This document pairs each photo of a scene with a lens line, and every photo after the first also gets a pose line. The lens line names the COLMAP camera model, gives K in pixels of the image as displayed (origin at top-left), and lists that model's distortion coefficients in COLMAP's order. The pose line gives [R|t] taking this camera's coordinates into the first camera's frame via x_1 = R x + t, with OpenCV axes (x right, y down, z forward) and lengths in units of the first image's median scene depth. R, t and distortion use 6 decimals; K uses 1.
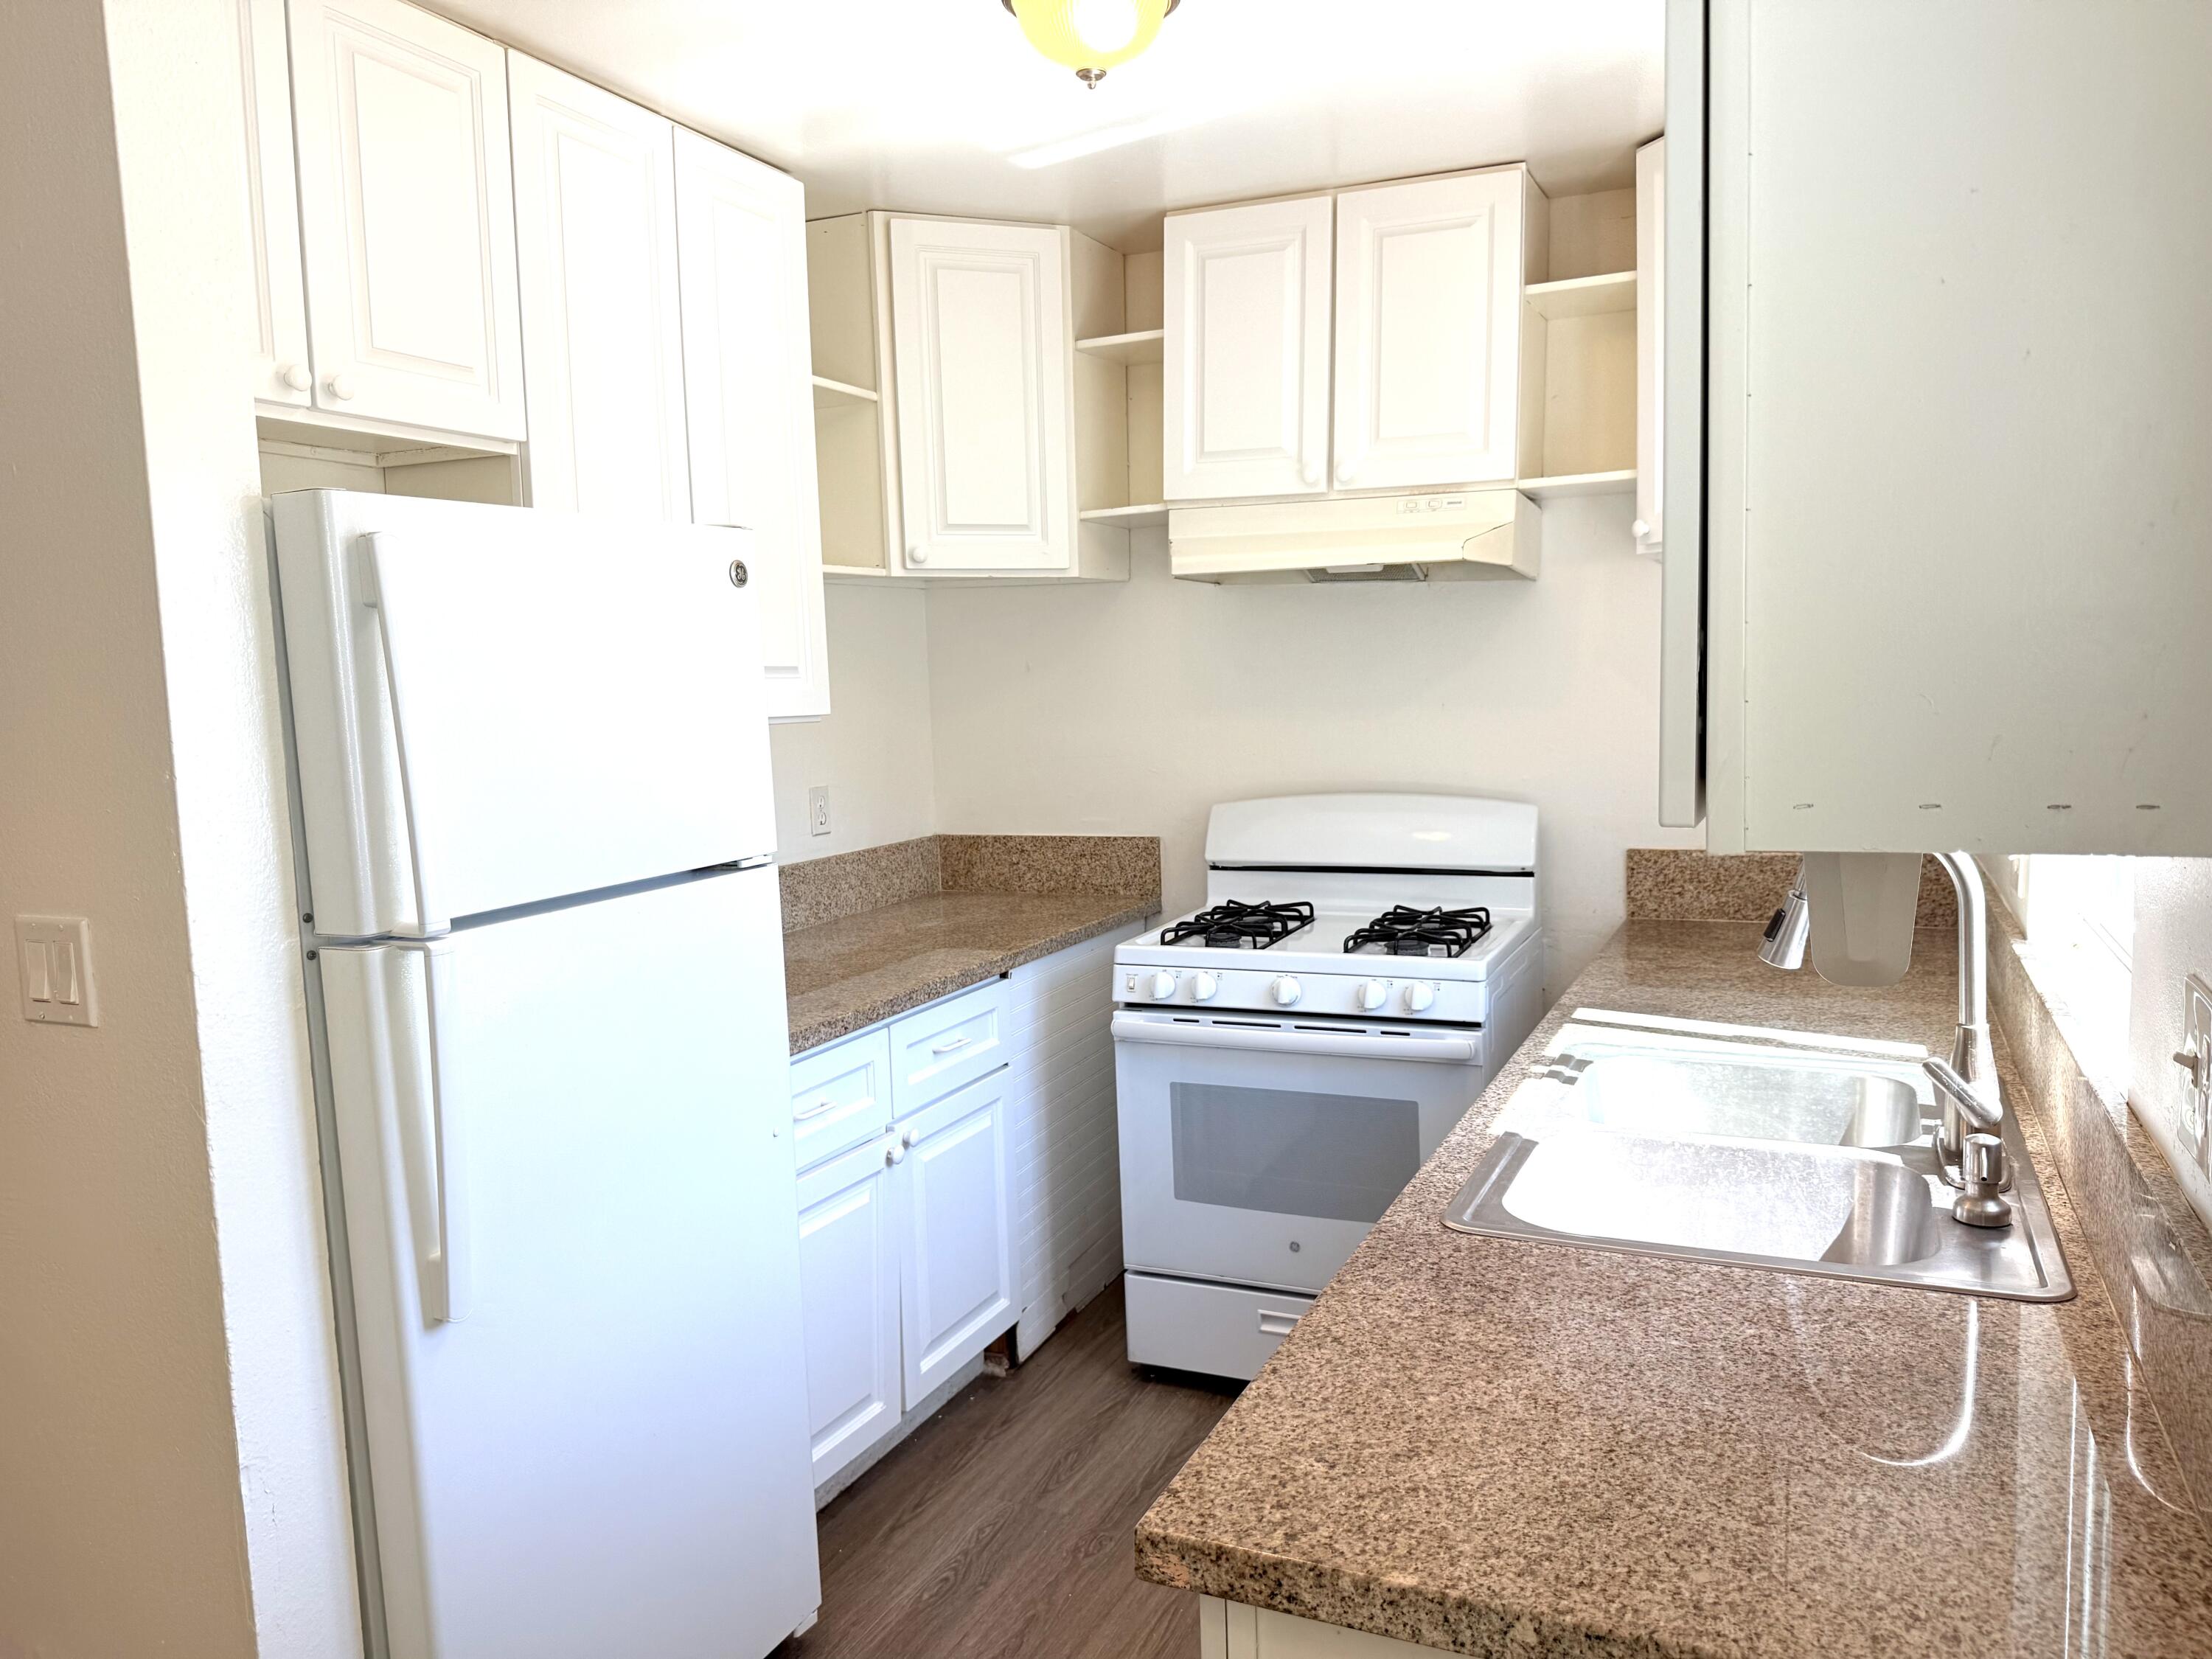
lens RADIAL K [[1567.2, 0, 1096.4], [0, 1567.2, 826.9], [0, 0, 1]] dist [-0.005846, -0.002994]
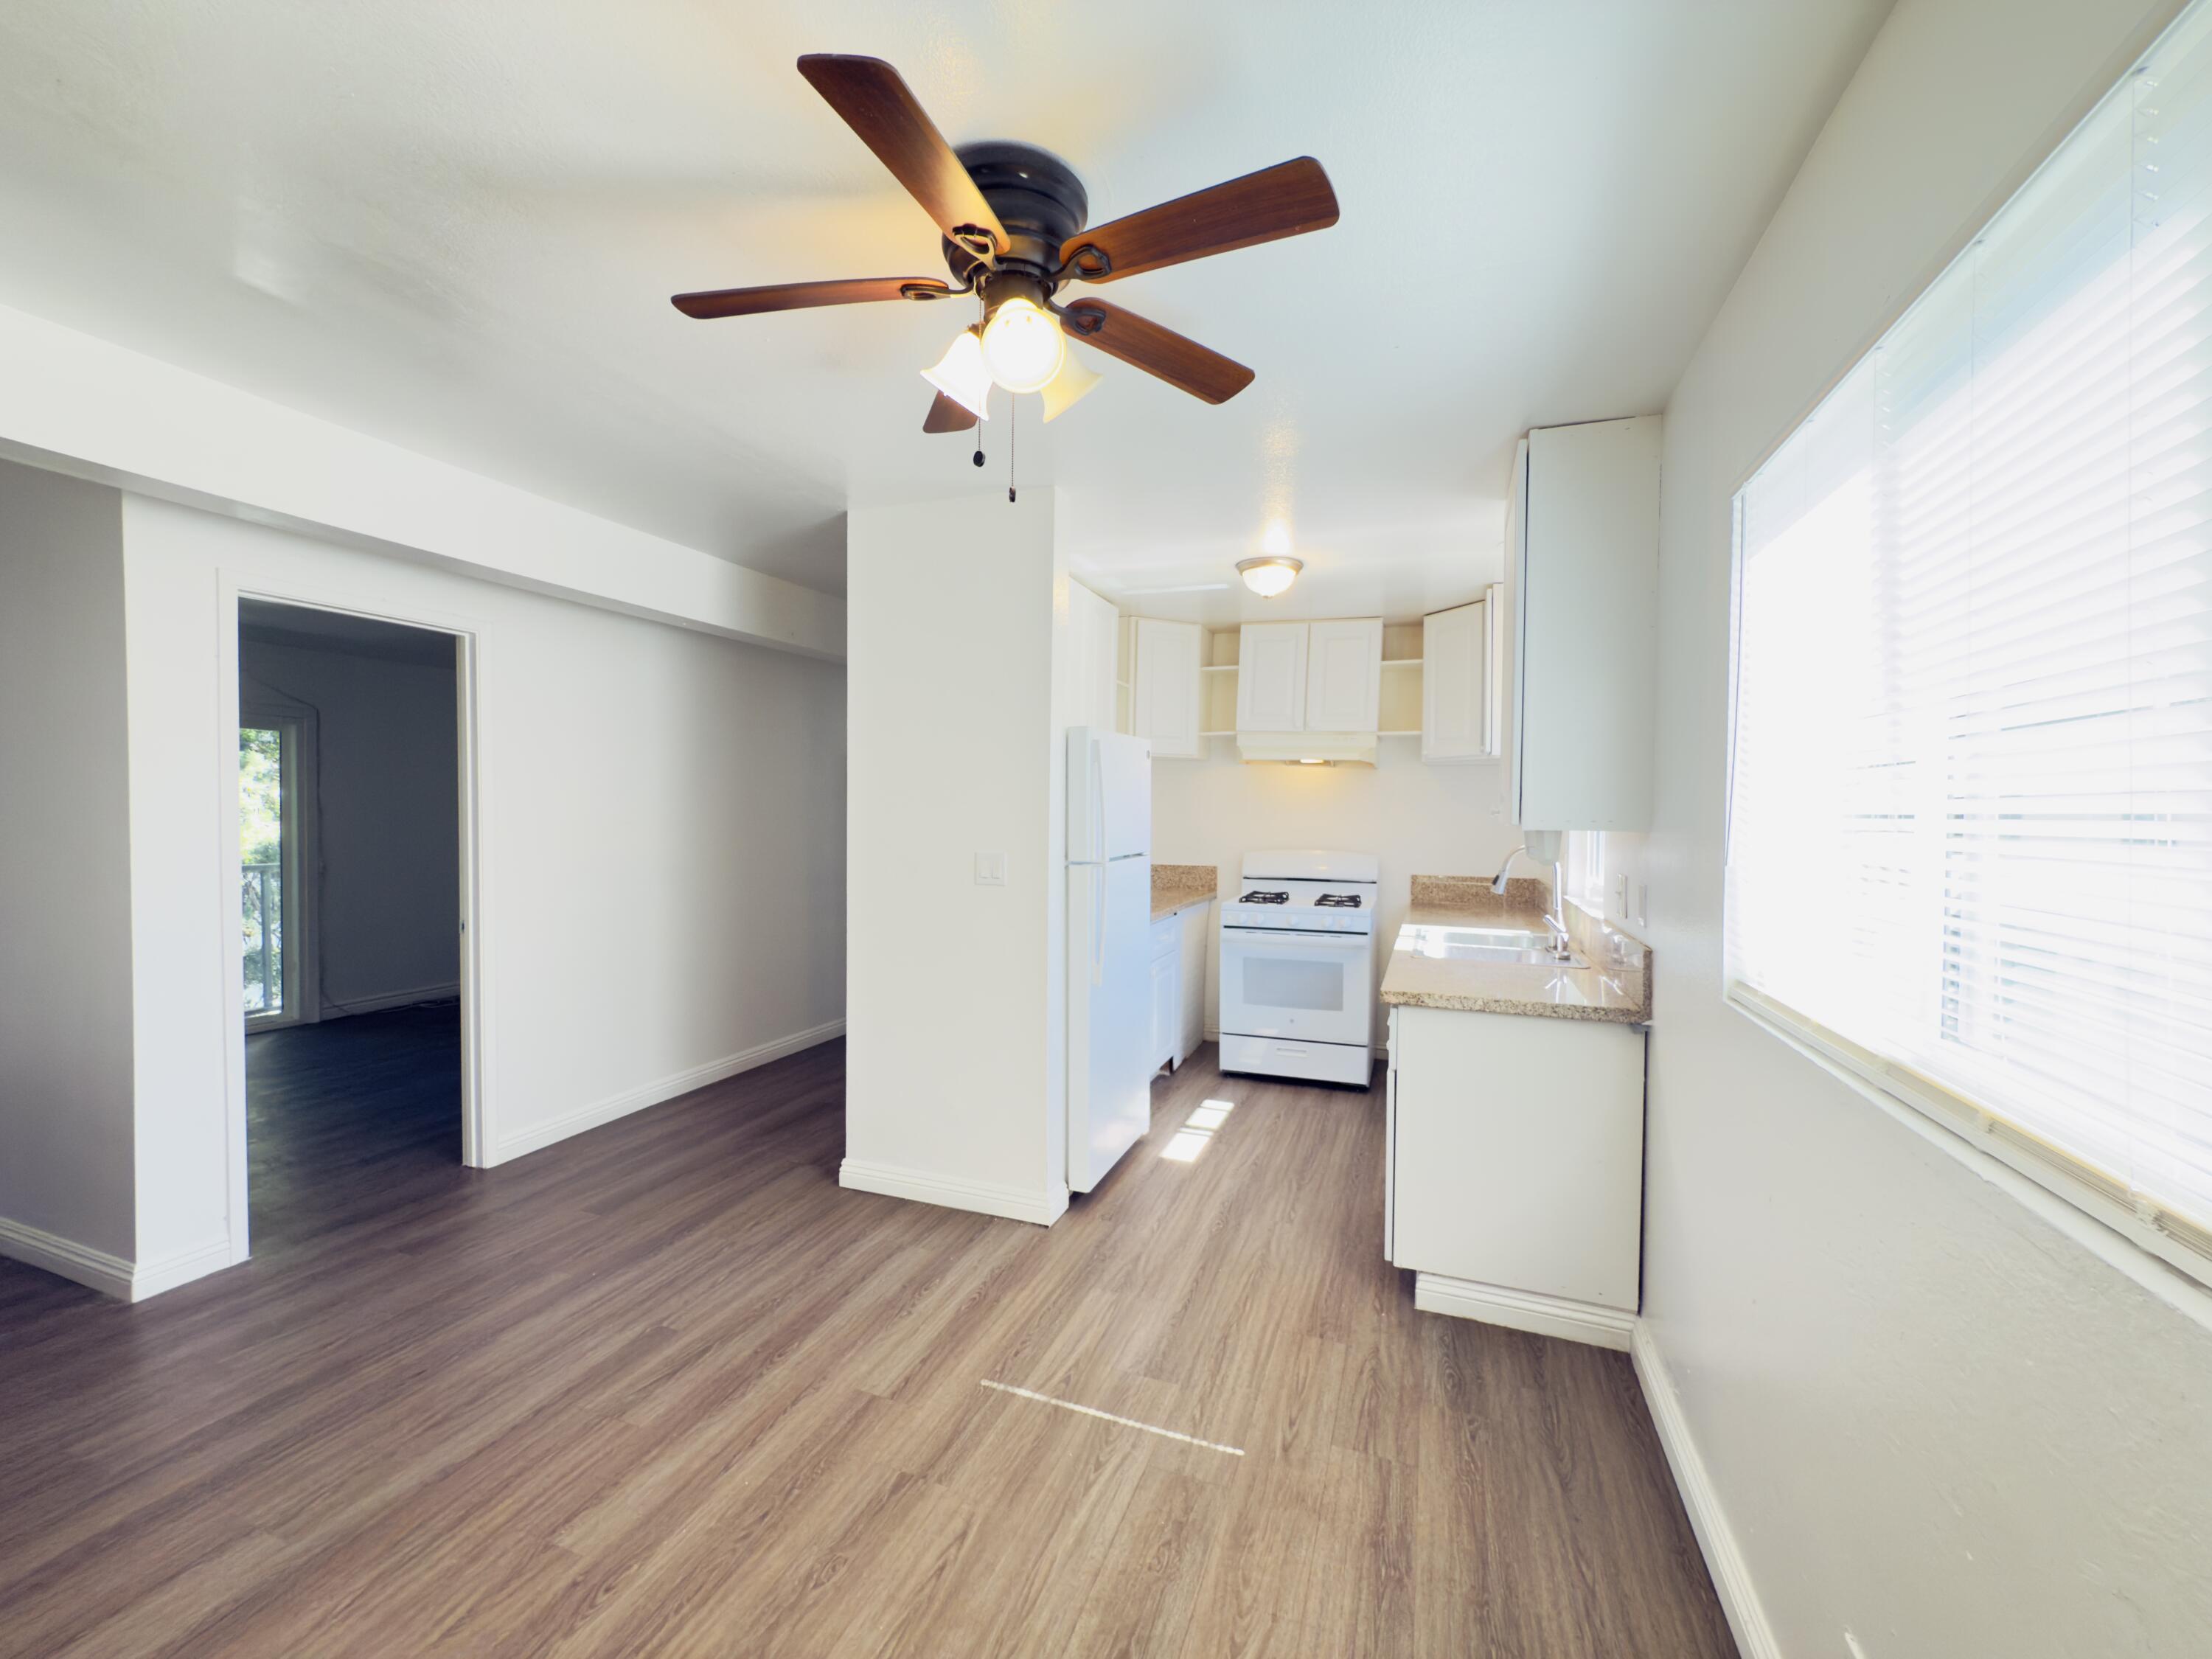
lens RADIAL K [[876.2, 0, 1106.0], [0, 876.2, 829.5], [0, 0, 1]] dist [-0.002232, -0.000030]
pose [[0.995792, 0.042336, 0.081275, -0.287311], [-0.035990, 0.996303, -0.078009, 0.071956], [-0.084278, 0.074756, 0.993634, -0.405221]]
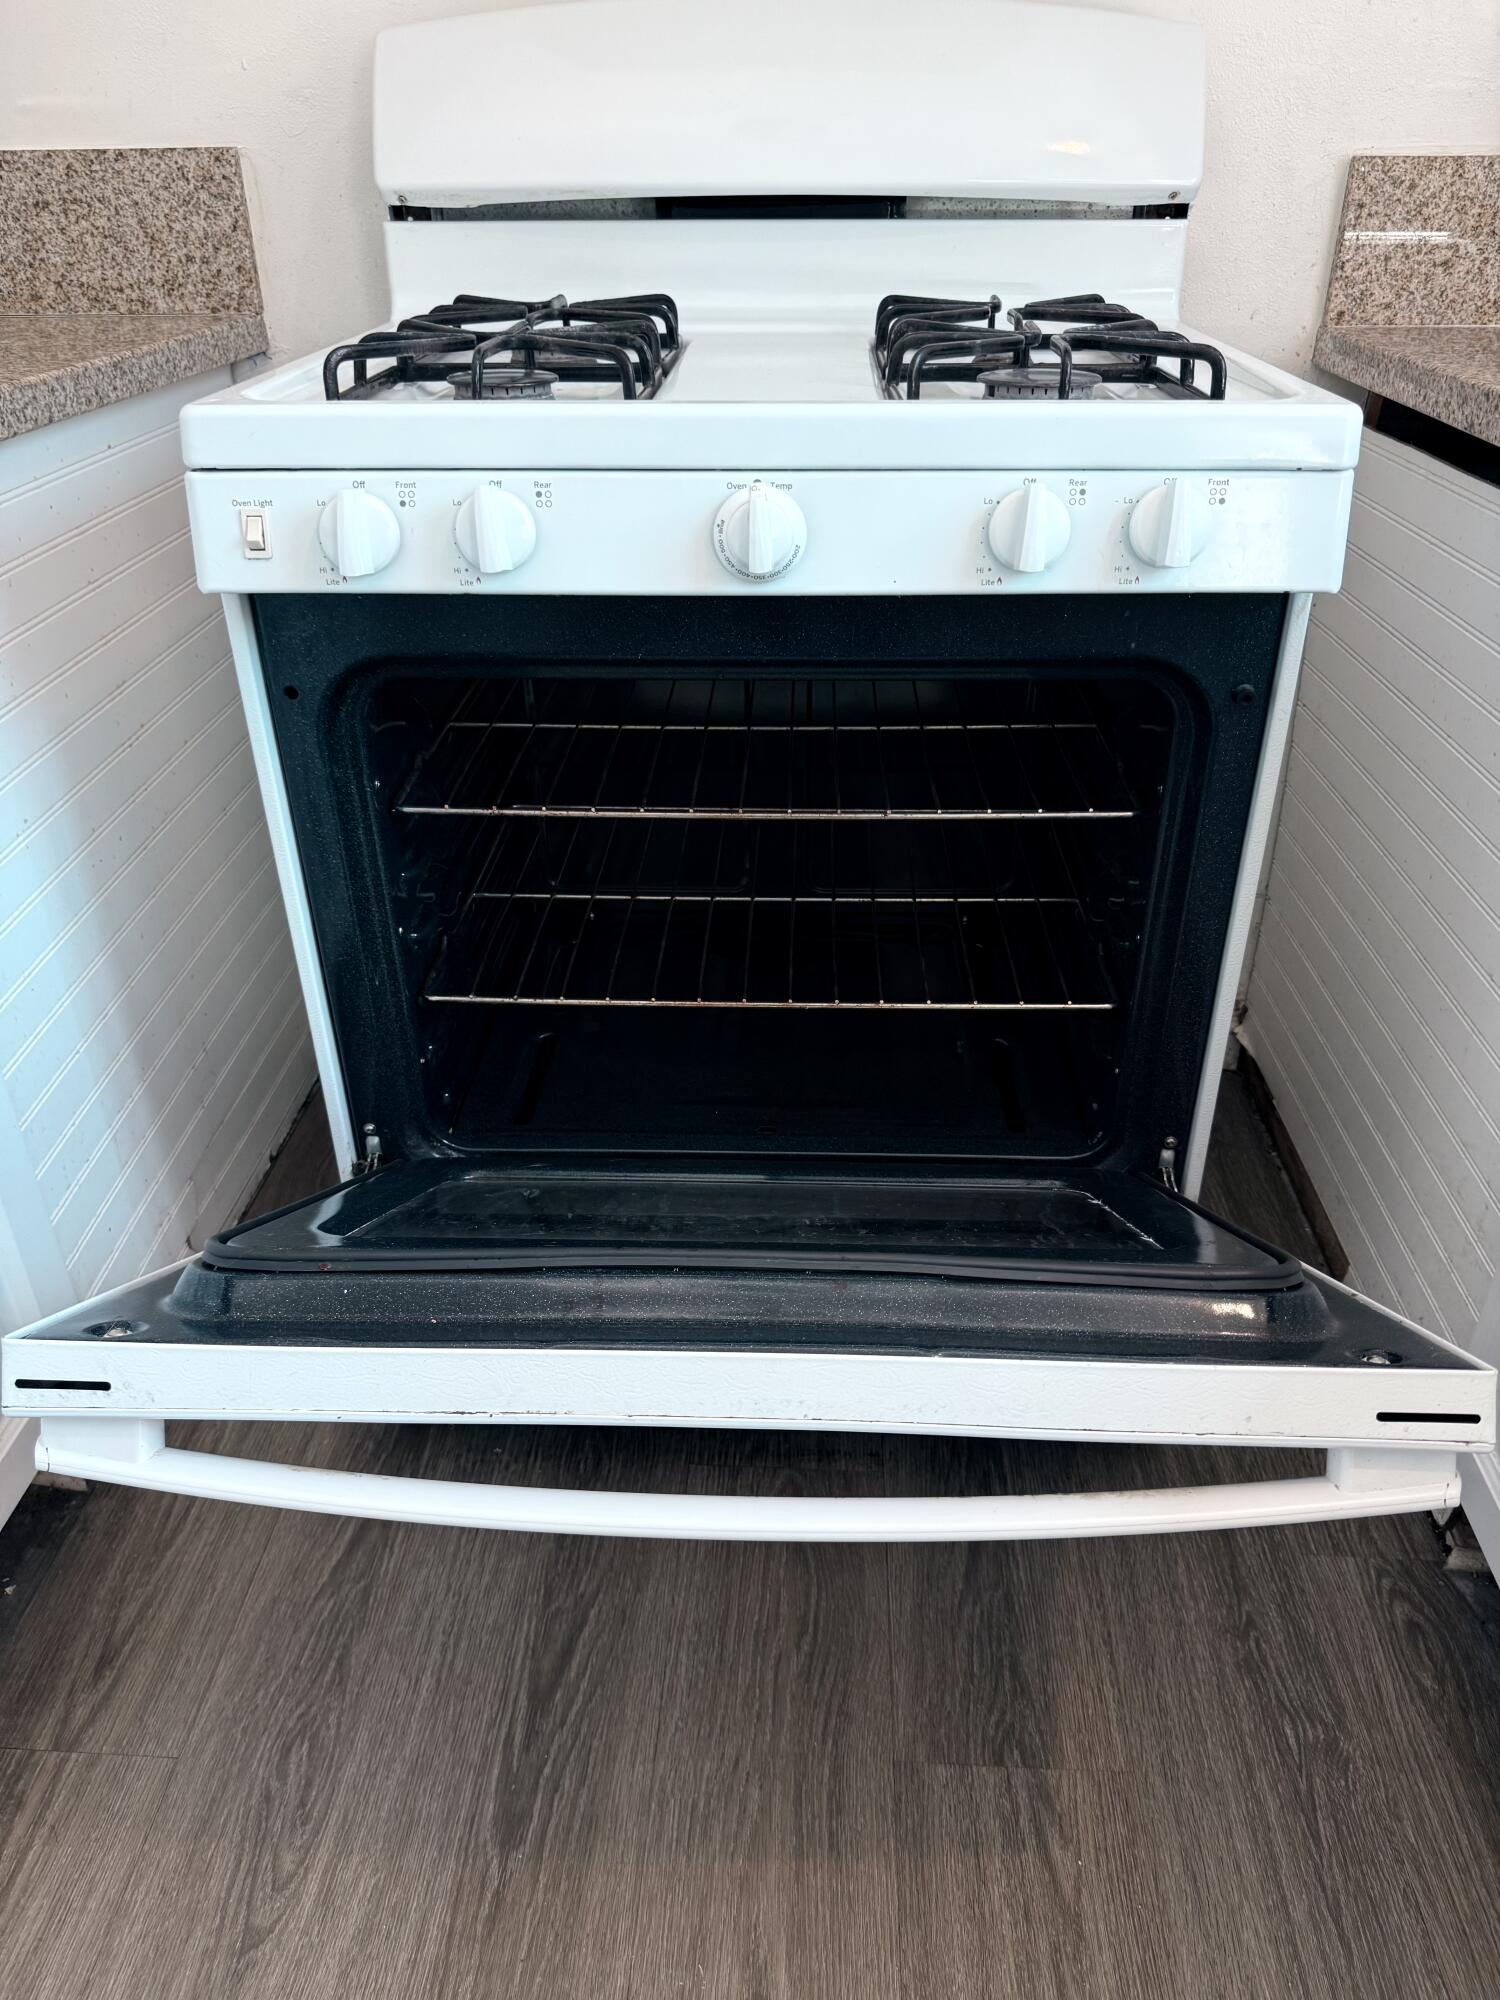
lens RADIAL K [[1417.0, 0, 750.0], [0, 1417.0, 1000.0], [0, 0, 1]] dist [-0.005846, -0.002994]
pose [[0.924324, -0.169816, 0.341742, 0.001290], [0.012470, 0.908493, 0.417714, 0.063919], [-0.381405, -0.381842, 0.841859, 0.647866]]
